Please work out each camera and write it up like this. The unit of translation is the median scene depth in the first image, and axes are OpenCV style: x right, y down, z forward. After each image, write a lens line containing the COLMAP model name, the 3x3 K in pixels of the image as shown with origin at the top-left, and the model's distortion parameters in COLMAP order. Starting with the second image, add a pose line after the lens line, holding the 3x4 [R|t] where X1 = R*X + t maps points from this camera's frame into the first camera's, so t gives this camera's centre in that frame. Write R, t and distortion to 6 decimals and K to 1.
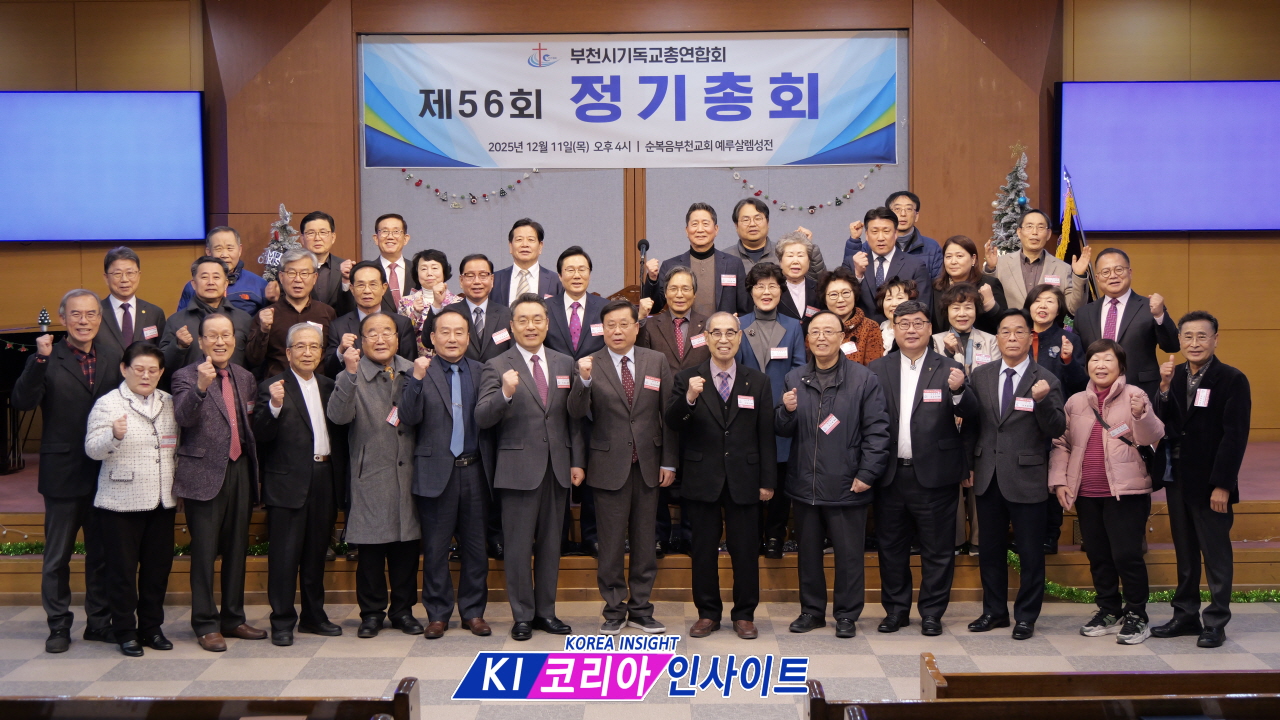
lens RADIAL K [[1762.4, 0, 640.0], [0, 1762.4, 360.0], [0, 0, 1]] dist [0.012892, -0.010508]
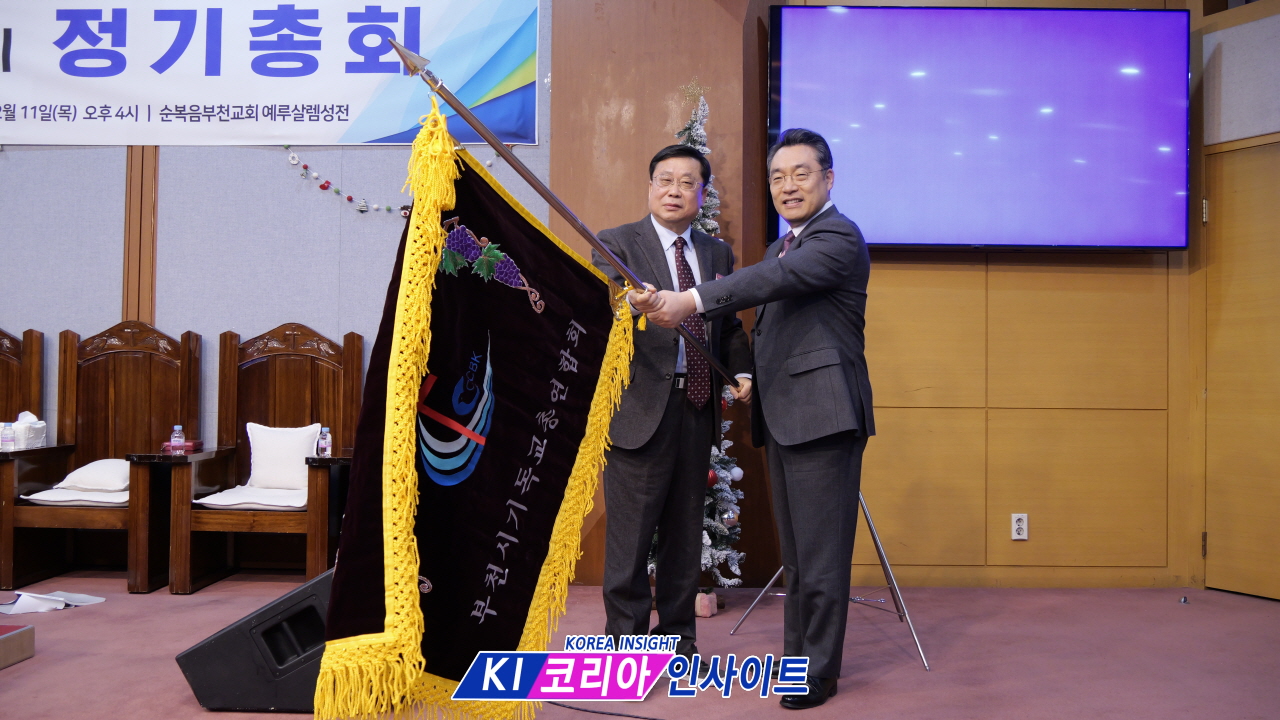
lens RADIAL K [[1113.1, 0, 640.0], [0, 1113.1, 360.0], [0, 0, 1]] dist [-0.036194, 0.004270]
pose [[0.999649, 0.020673, -0.016550, 0.192681], [-0.022011, 0.996115, -0.085266, 0.002693], [0.014723, 0.085600, 0.996221, 0.597780]]
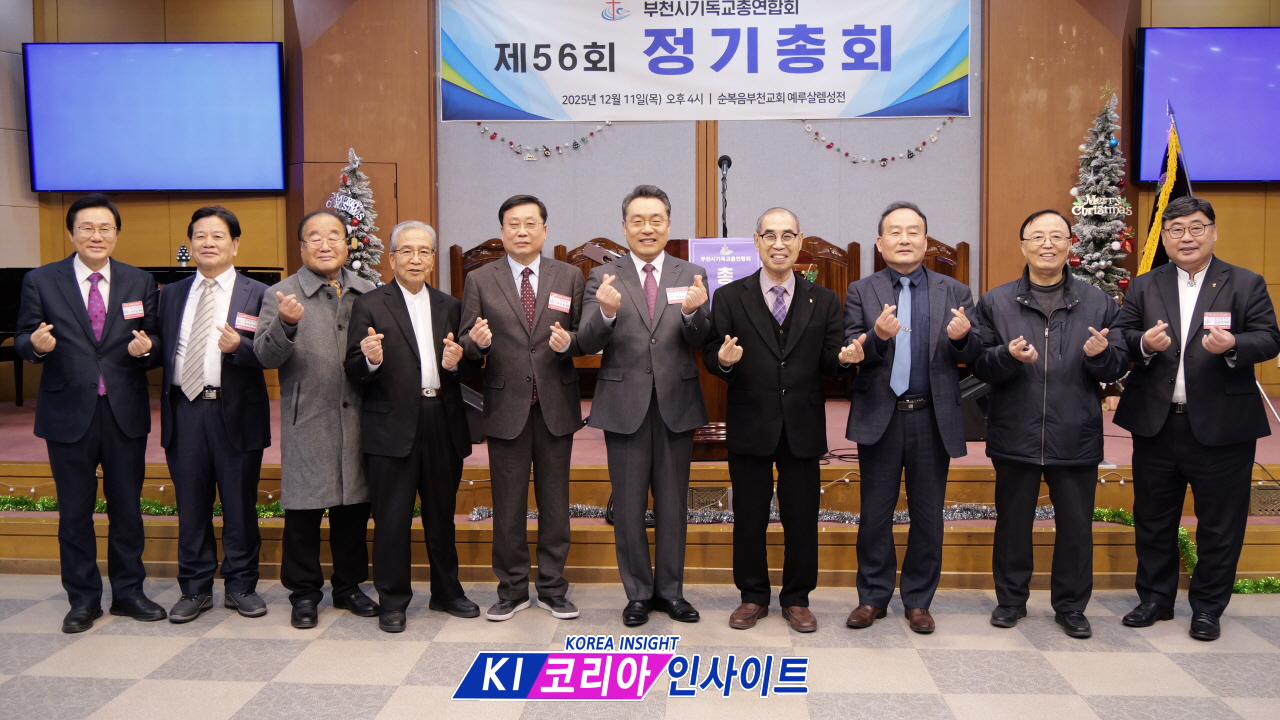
lens RADIAL K [[1092.8, 0, 640.0], [0, 1092.8, 360.0], [0, 0, 1]] dist [-0.048467, 0.004347]
pose [[0.999013, 0.007202, -0.043833, -0.012836], [-0.006872, 0.999947, 0.007666, 0.023359], [0.043886, -0.007357, 0.999009, 0.376989]]
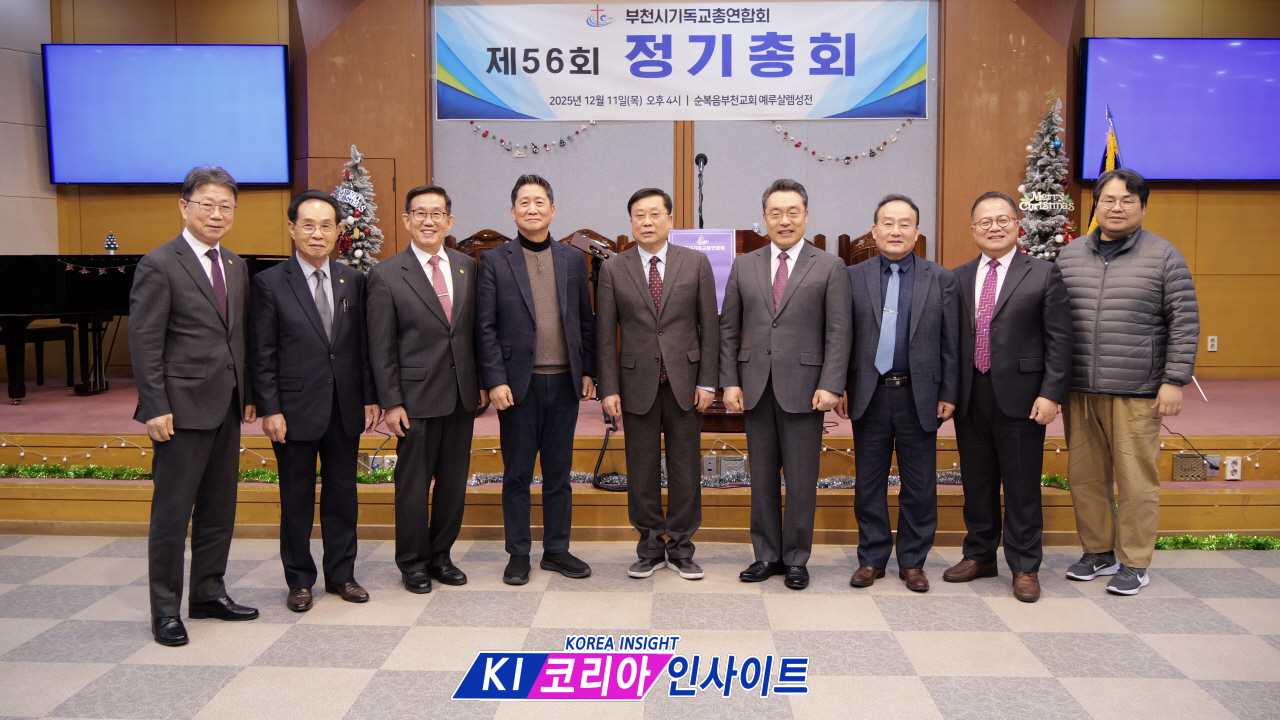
lens RADIAL K [[1052.1, 0, 640.0], [0, 1052.1, 360.0], [0, 0, 1]] dist [-0.047236, 0.003259]
pose [[0.999710, 0.009385, -0.022196, -0.014424], [-0.008984, 0.999796, 0.018085, 0.026775], [0.022362, -0.017881, 0.999590, 0.353225]]
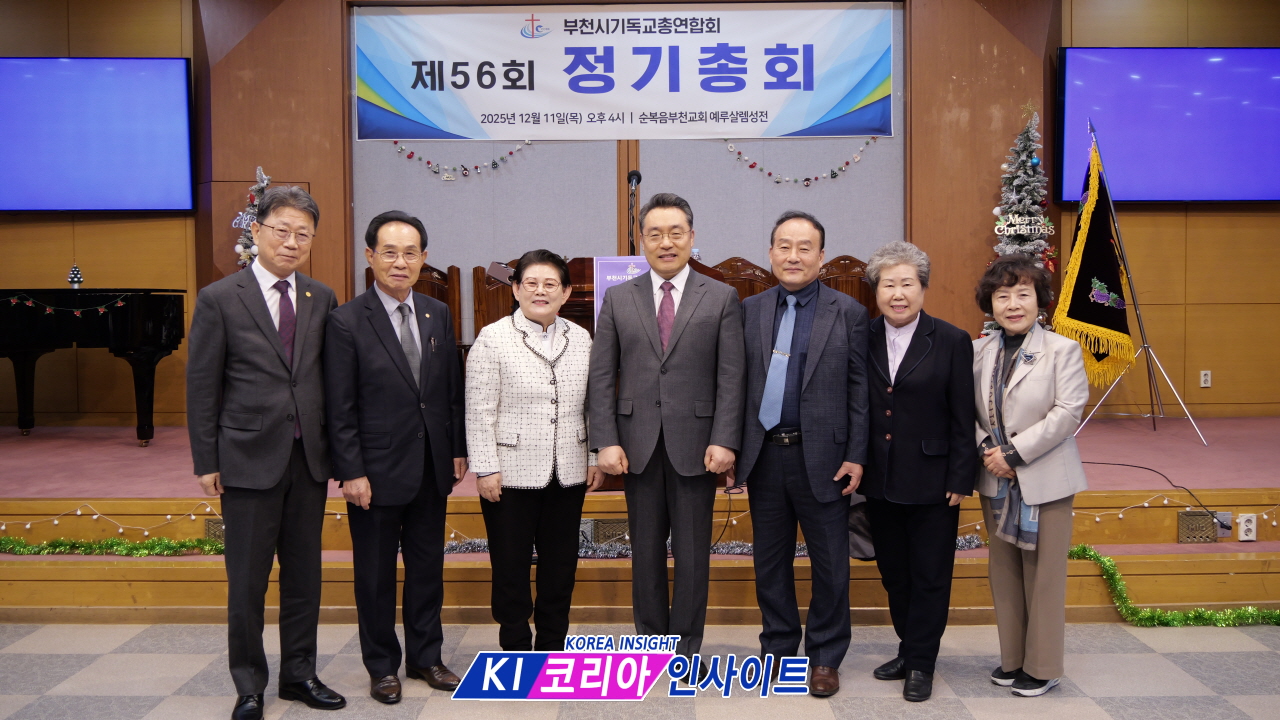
lens RADIAL K [[1052.1, 0, 640.0], [0, 1052.1, 360.0], [0, 0, 1]] dist [-0.047236, 0.003259]
pose [[0.999999, 0.001225, 0.000315, 0.003615], [-0.001221, 0.999914, -0.013022, 0.022504], [-0.000331, 0.013021, 0.999915, 0.413140]]
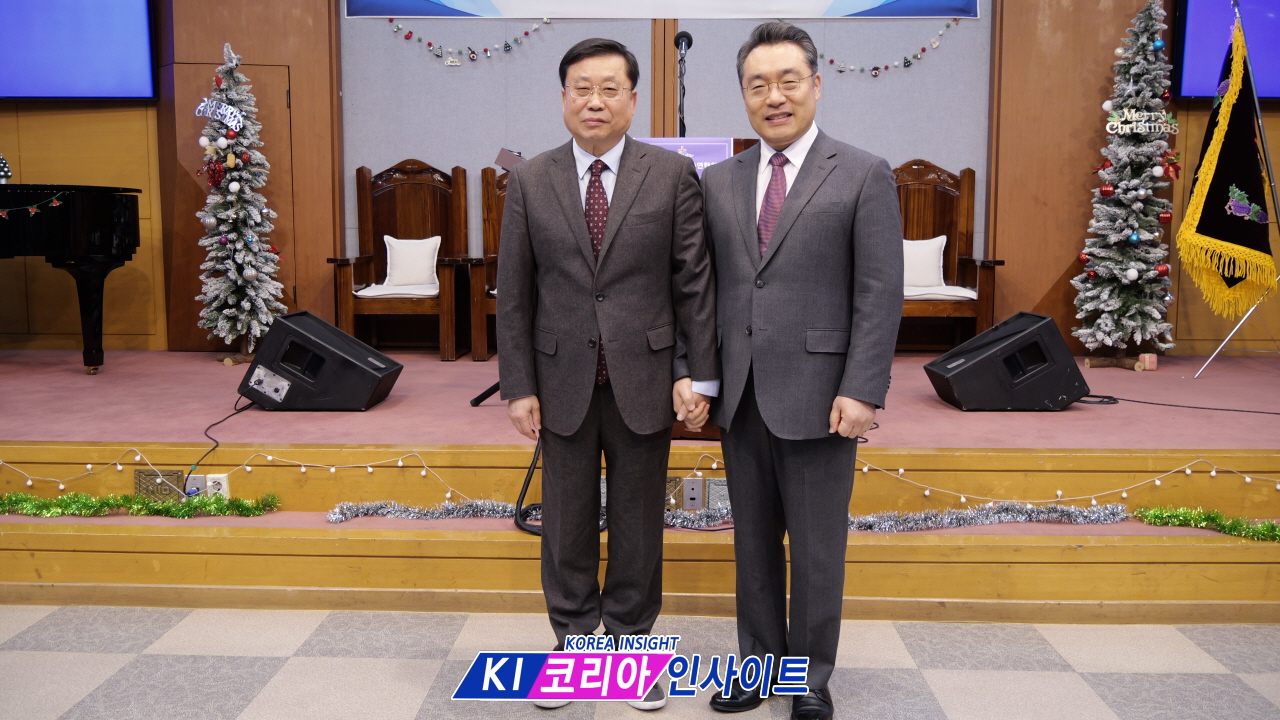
lens RADIAL K [[1042.1, 0, 640.0], [0, 1042.1, 360.0], [0, 0, 1]] dist [-0.045607, 0.000572]
pose [[0.999819, 0.014082, -0.012786, -0.006265], [-0.013349, 0.998356, 0.055736, 0.025779], [0.013550, -0.055555, 0.998364, 0.500101]]
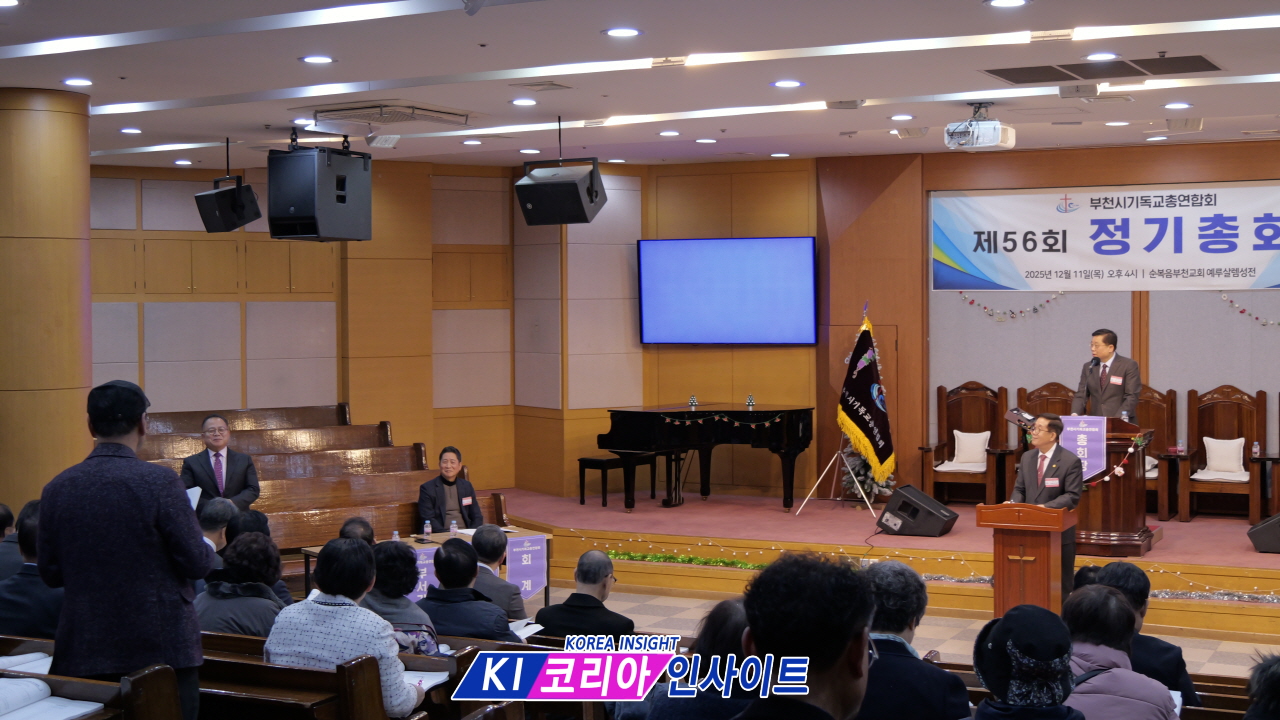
lens RADIAL K [[1762.4, 0, 640.0], [0, 1762.4, 360.0], [0, 0, 1]] dist [0.012892, -0.010508]
pose [[0.902453, 0.017212, -0.430444, 0.218802], [-0.026534, 0.999525, -0.015663, -0.030082], [0.429970, 0.025556, 0.902481, -0.293633]]
